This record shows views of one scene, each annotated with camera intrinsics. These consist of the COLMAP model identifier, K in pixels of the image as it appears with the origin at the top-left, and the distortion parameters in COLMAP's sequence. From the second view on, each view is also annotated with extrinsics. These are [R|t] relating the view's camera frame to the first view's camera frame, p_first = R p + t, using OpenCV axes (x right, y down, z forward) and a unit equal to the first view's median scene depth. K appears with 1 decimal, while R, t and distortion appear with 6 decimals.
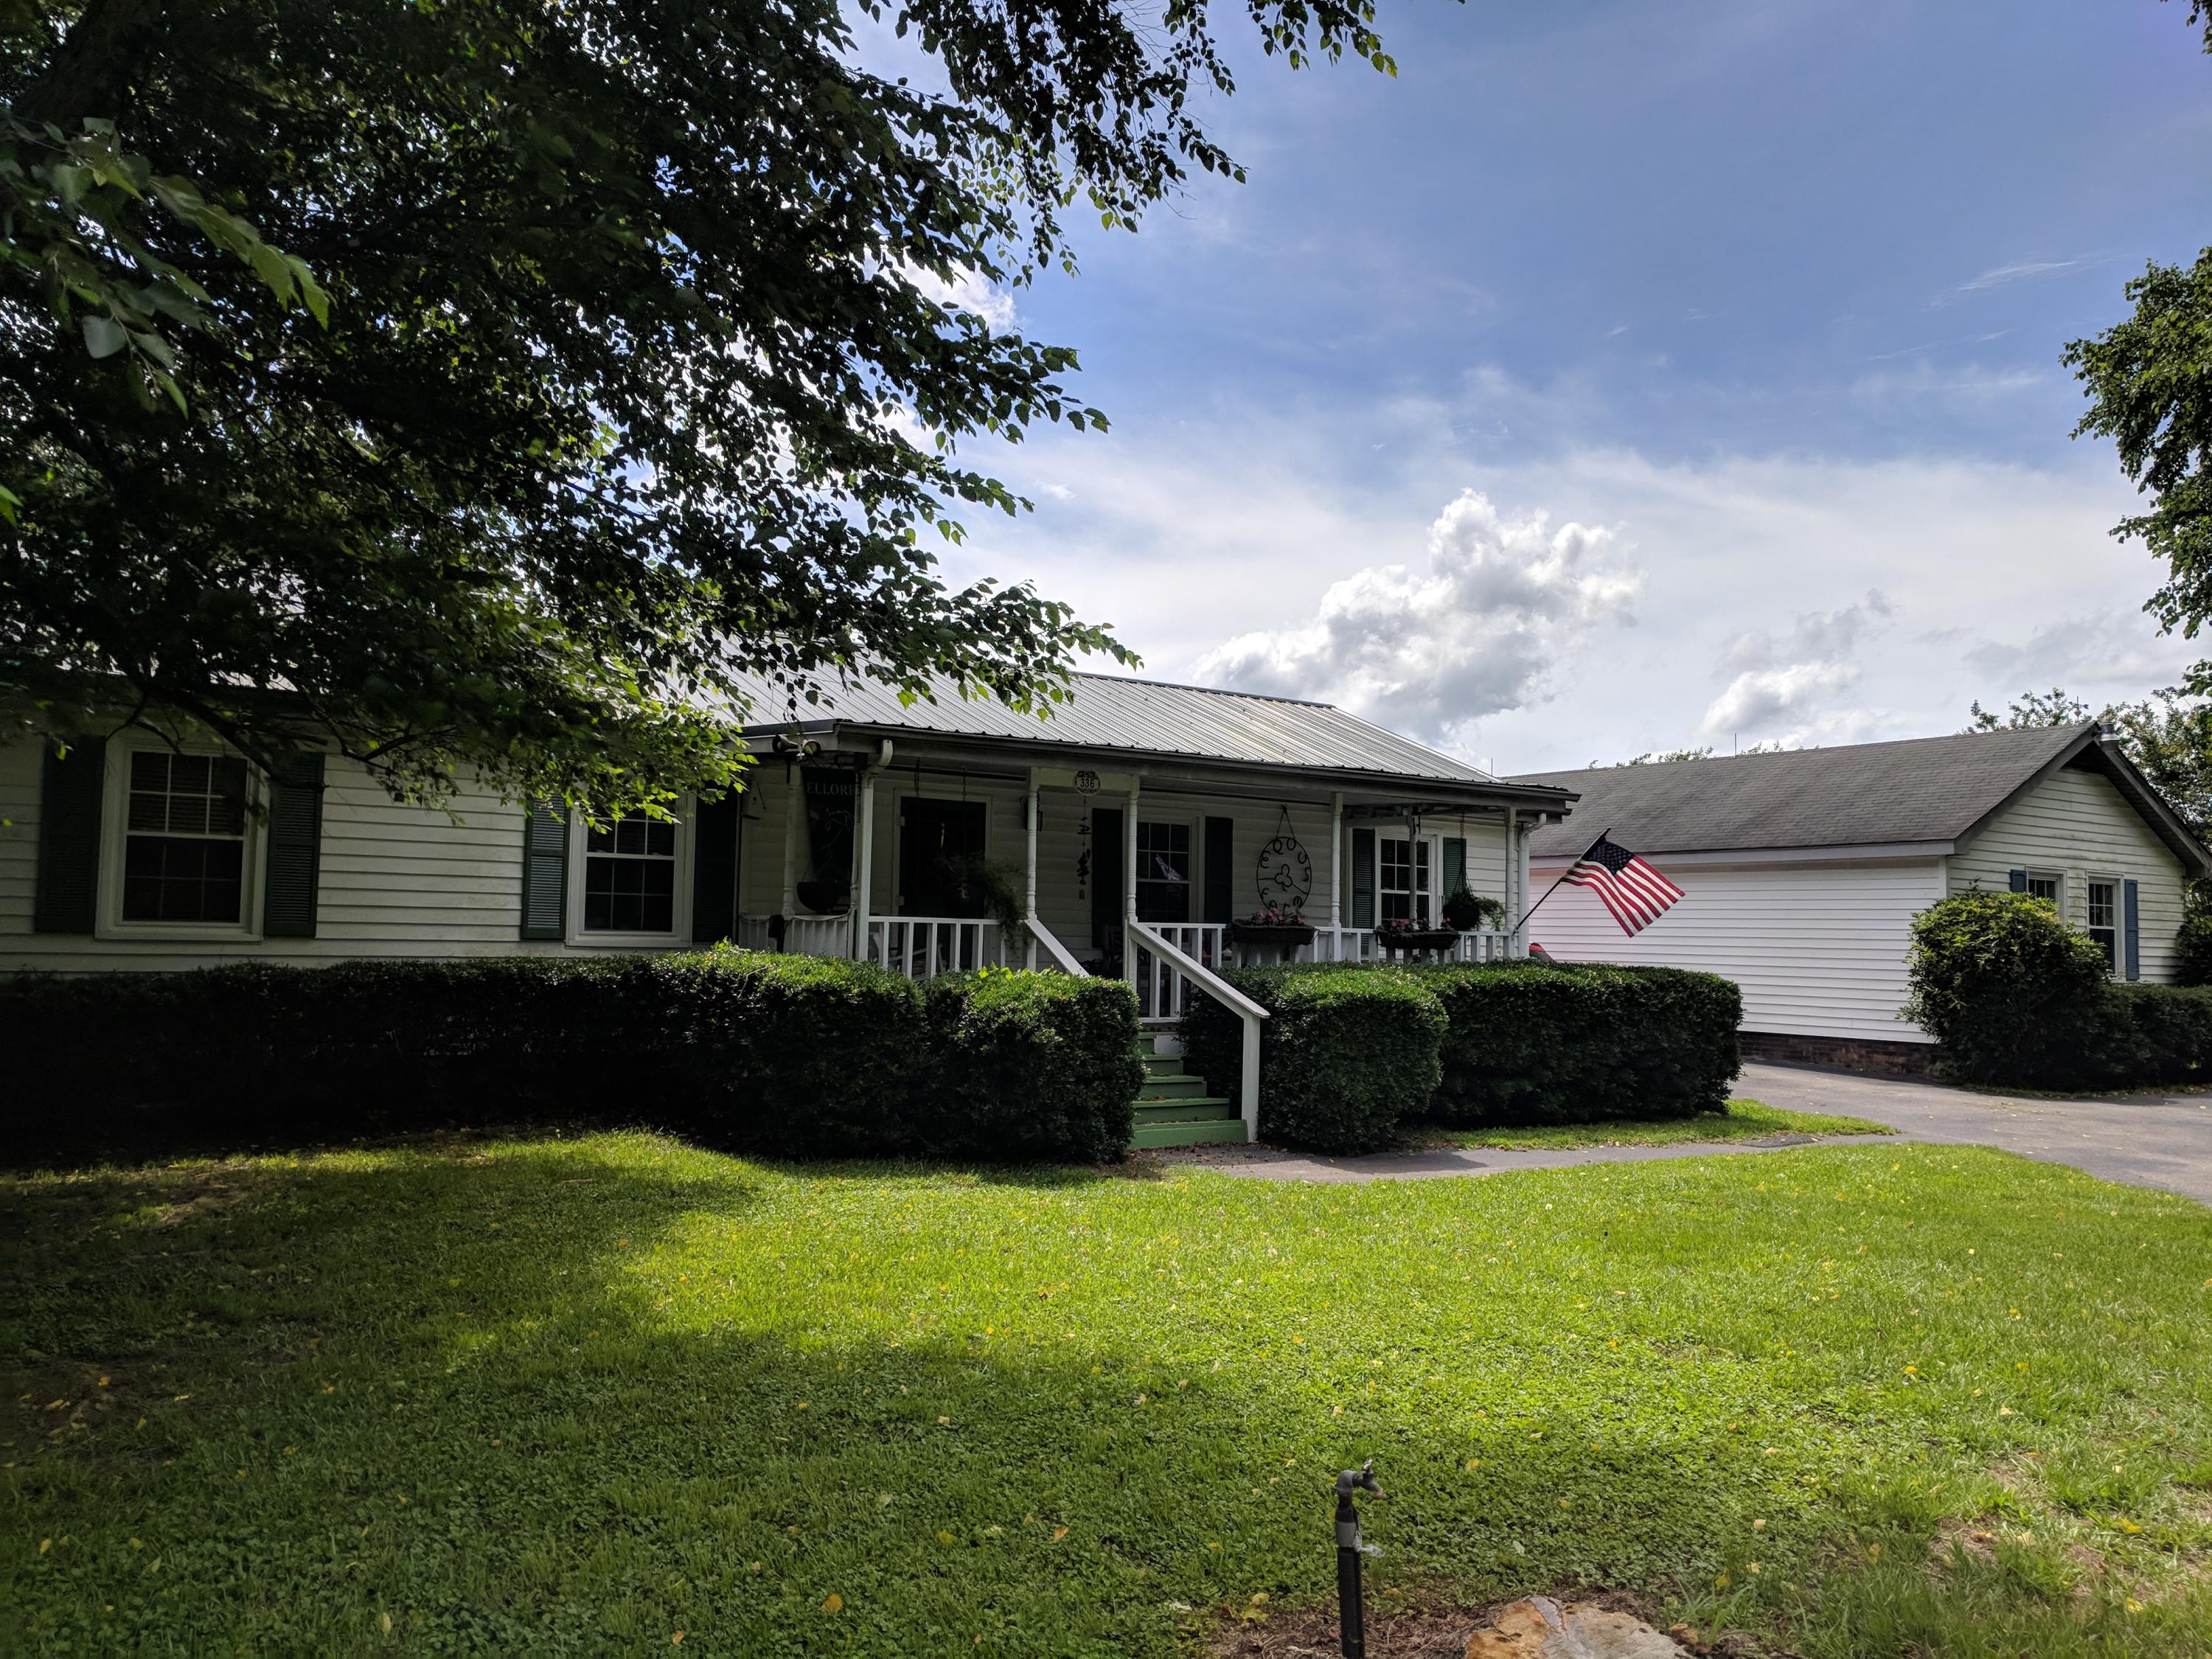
lens RADIAL K [[1669.8, 0, 1114.9], [0, 1669.8, 829.8], [0, 0, 1]] dist [0.006548, 0.019312]
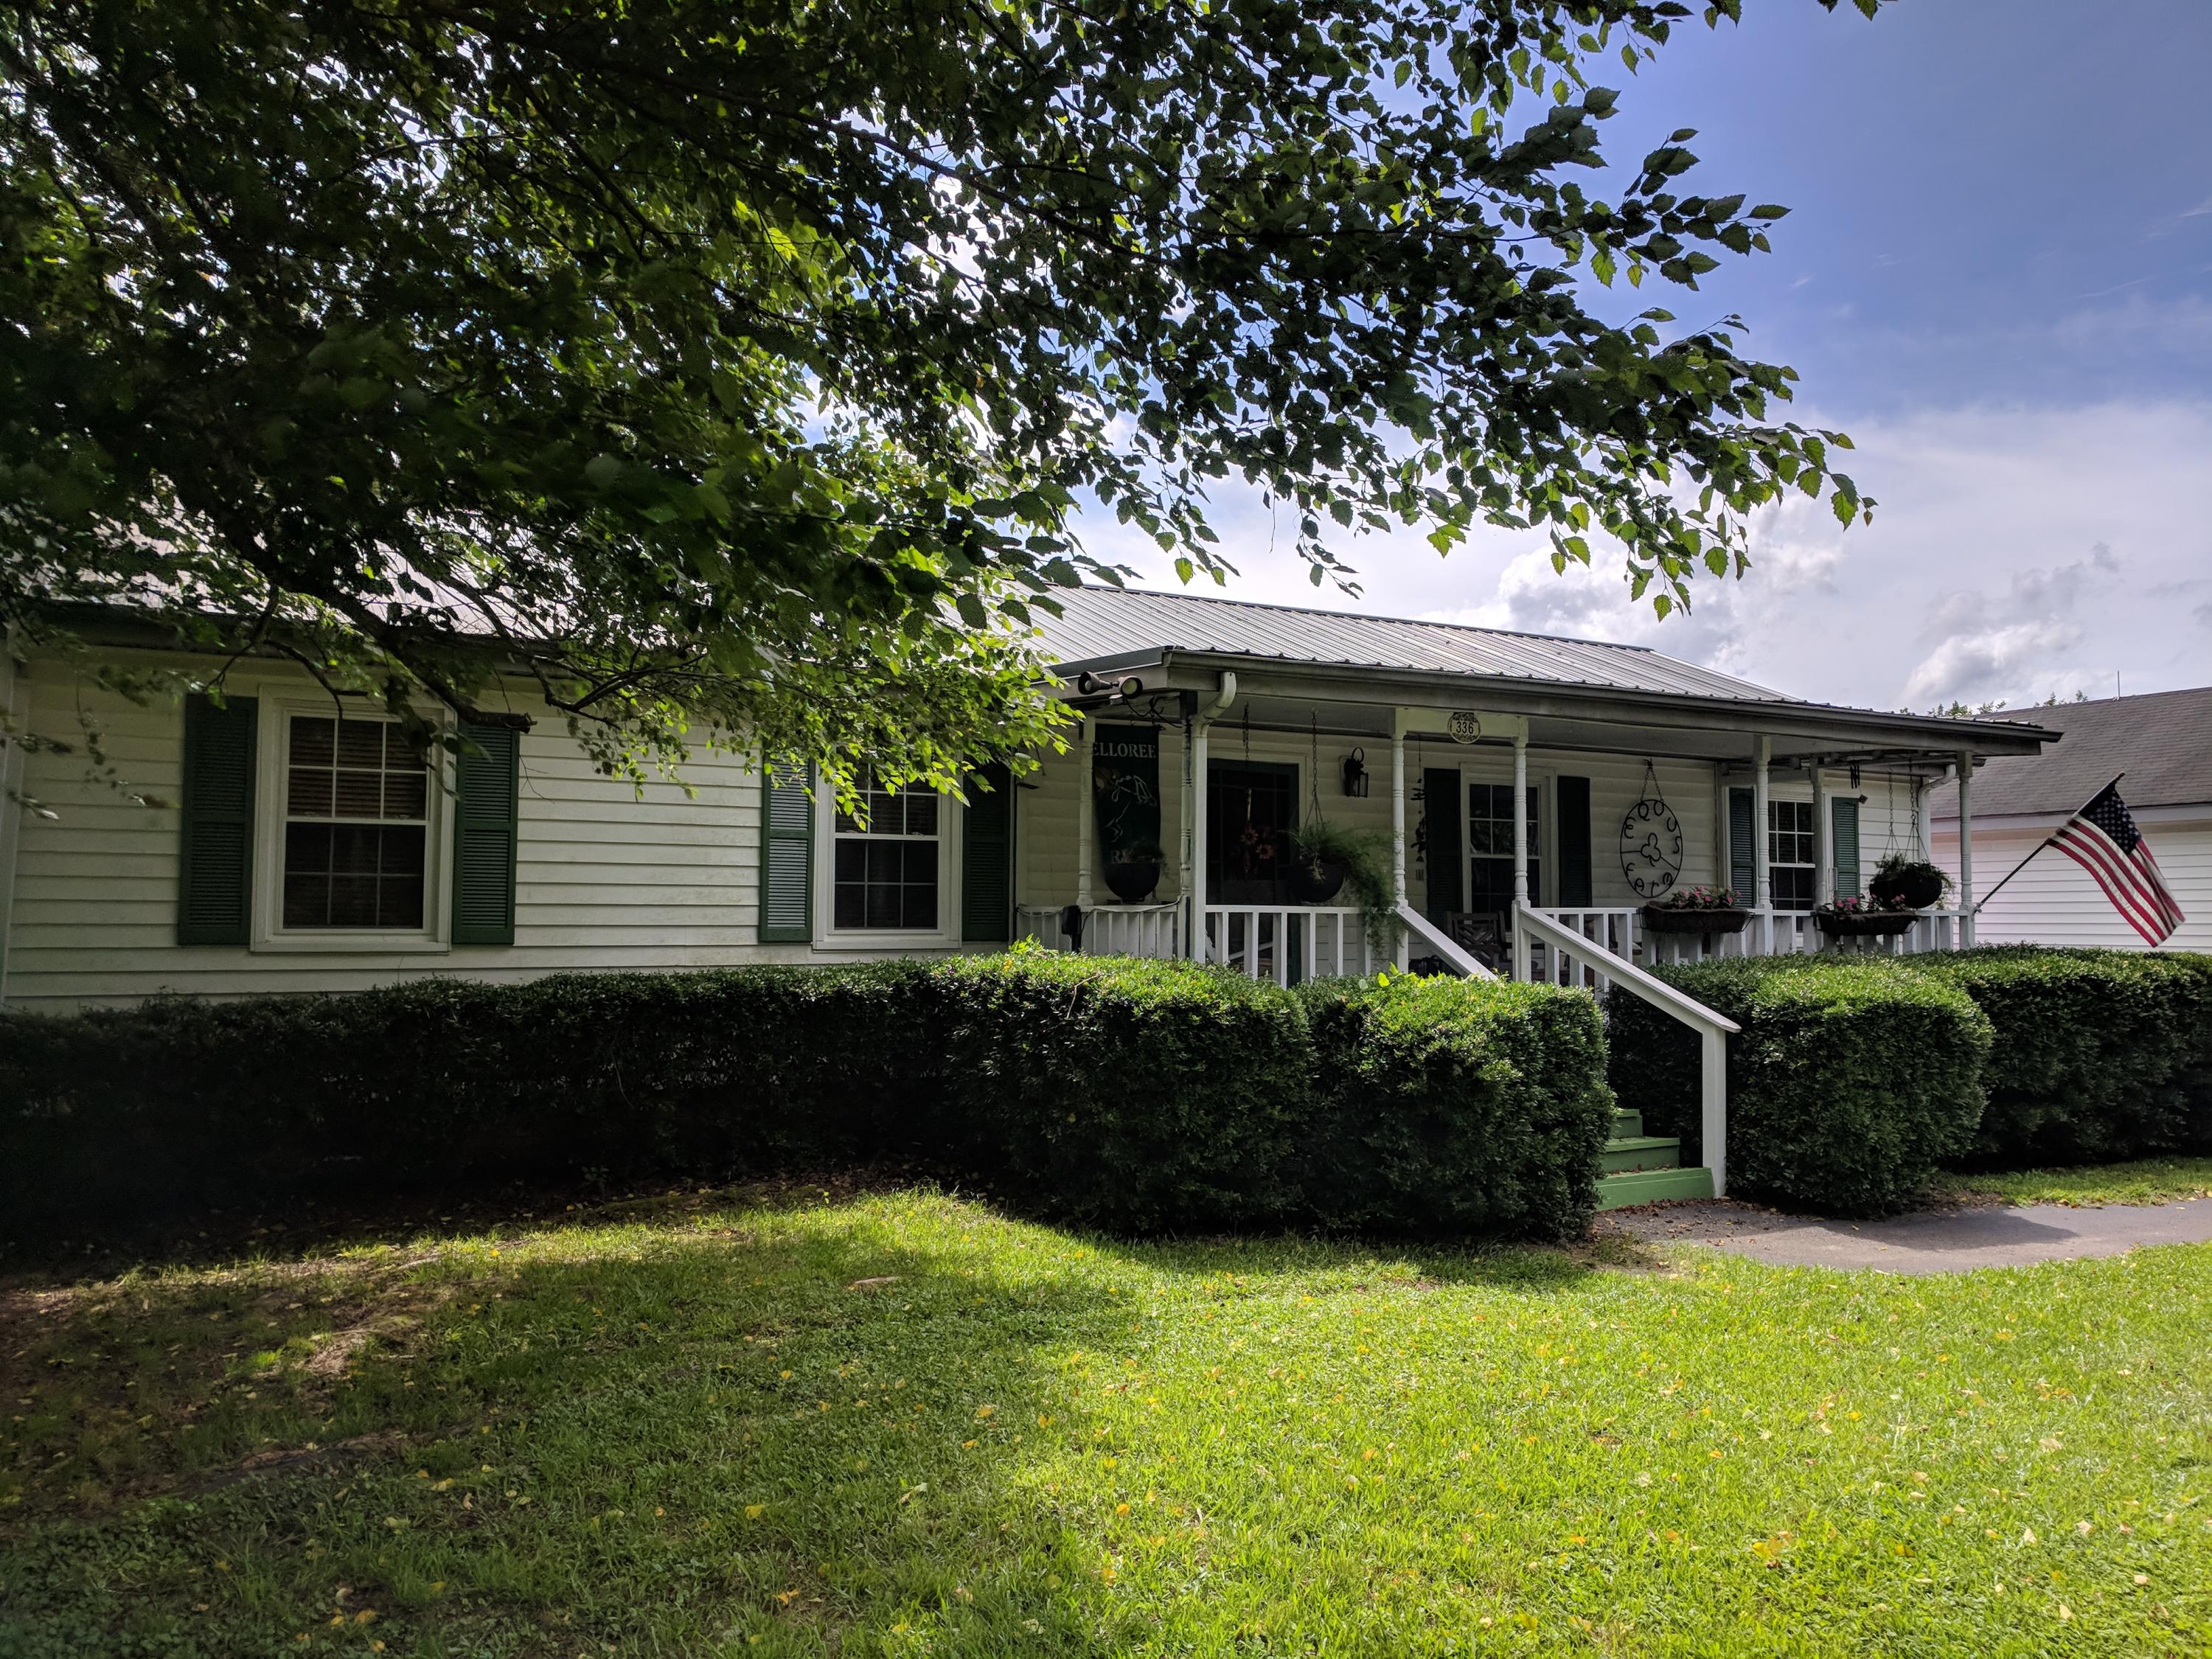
lens RADIAL K [[1669.8, 0, 1099.4], [0, 1669.8, 826.5], [0, 0, 1]] dist [0.006548, 0.019312]
pose [[0.994208, -0.024375, -0.104674, -0.113723], [0.024671, 0.999694, 0.001541, 0.013253], [0.104605, -0.004114, 0.994505, 0.233321]]
